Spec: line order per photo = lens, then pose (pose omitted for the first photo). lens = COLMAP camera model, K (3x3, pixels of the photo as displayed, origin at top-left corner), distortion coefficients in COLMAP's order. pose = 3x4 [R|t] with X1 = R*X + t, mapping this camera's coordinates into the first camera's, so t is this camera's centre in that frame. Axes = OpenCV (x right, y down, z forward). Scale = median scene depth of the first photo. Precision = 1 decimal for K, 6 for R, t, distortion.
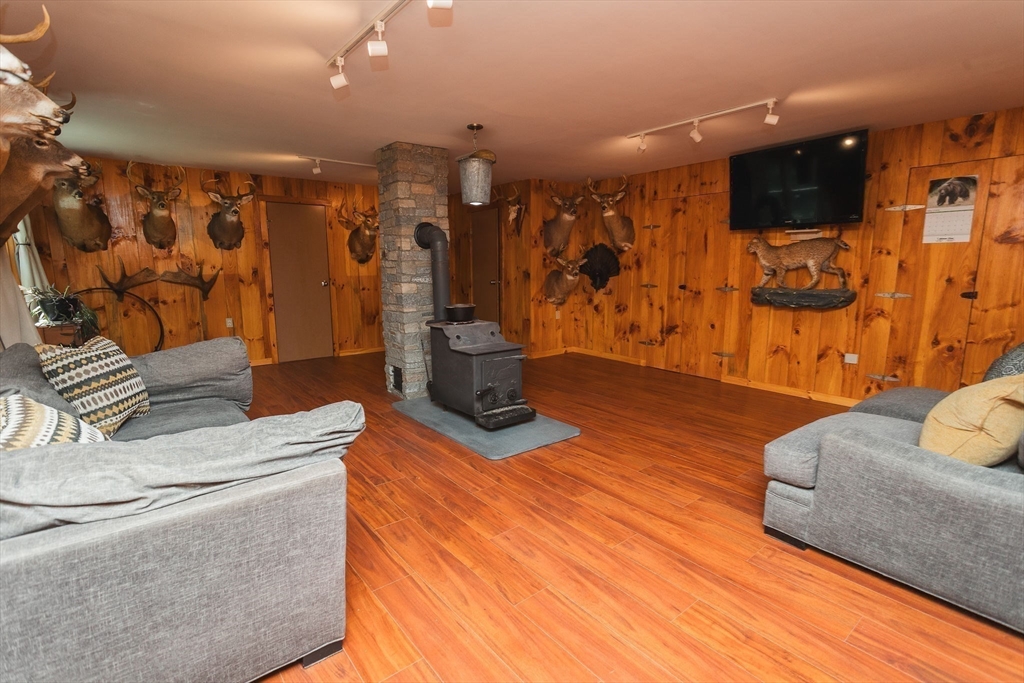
lens RADIAL K [[492.8, 0, 495.6], [0, 492.8, 338.5], [0, 0, 1]] dist [0.000049, 0.002996]
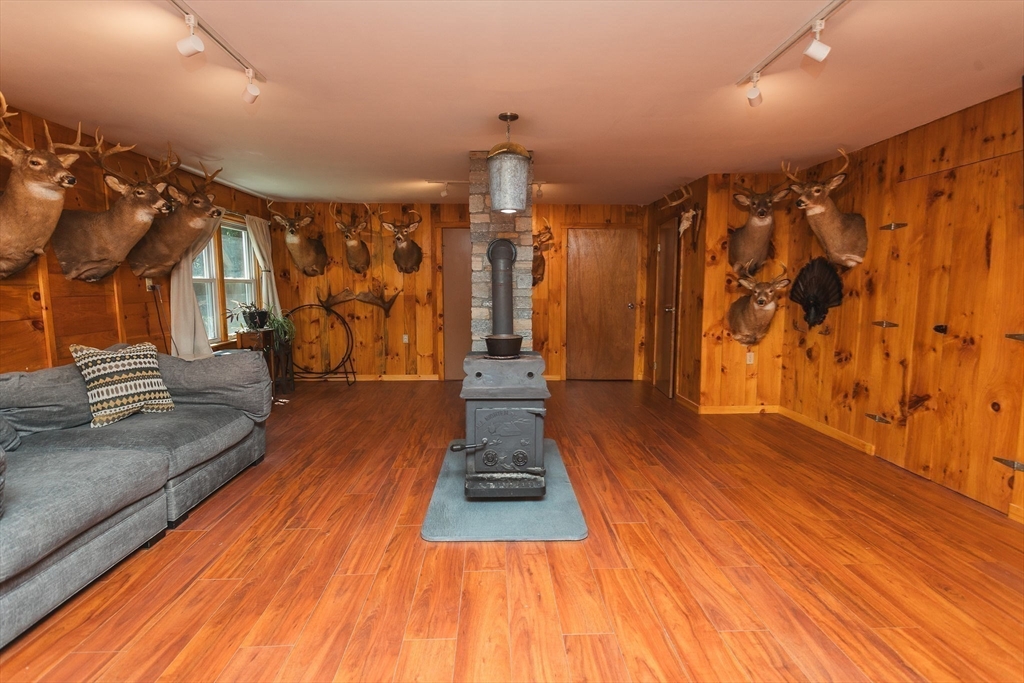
lens RADIAL K [[492.8, 0, 494.4], [0, 492.8, 337.1], [0, 0, 1]] dist [0.000049, 0.002996]
pose [[0.803679, 0.064223, -0.591588, 0.396016], [-0.093553, 0.995432, -0.019028, -0.047912], [0.587664, 0.070637, 0.806016, 0.325514]]
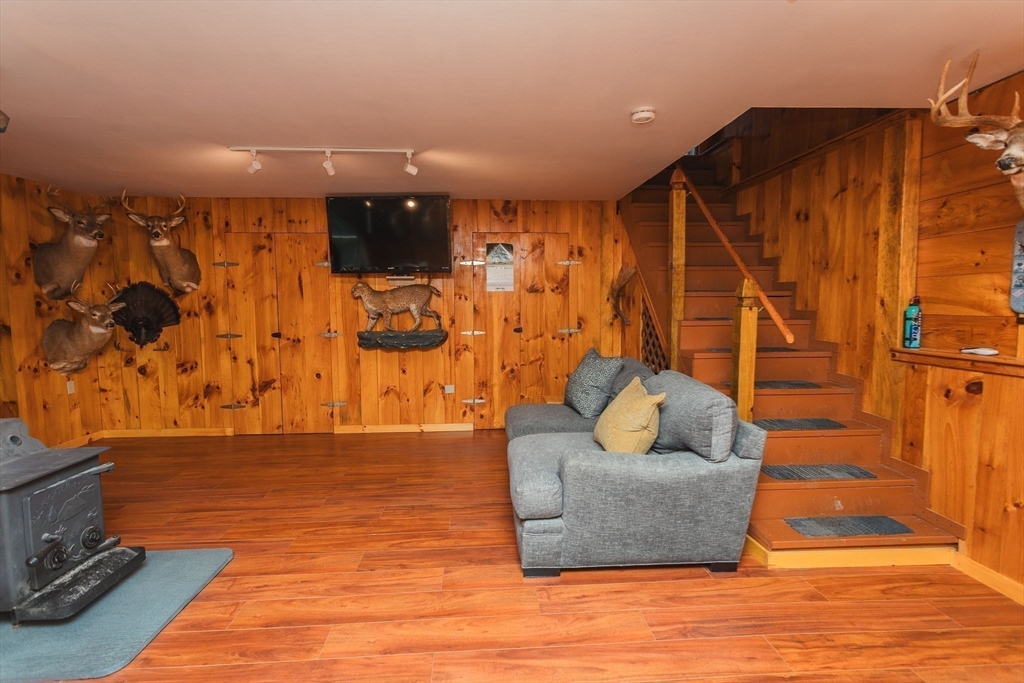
lens RADIAL K [[492.8, 0, 517.9], [0, 492.8, 336.7], [0, 0, 1]] dist [0.000049, 0.002996]
pose [[0.547339, -0.056947, 0.834971, -0.147317], [0.131526, 0.991138, -0.018620, -0.038458], [-0.826511, 0.120012, 0.549979, 0.223173]]
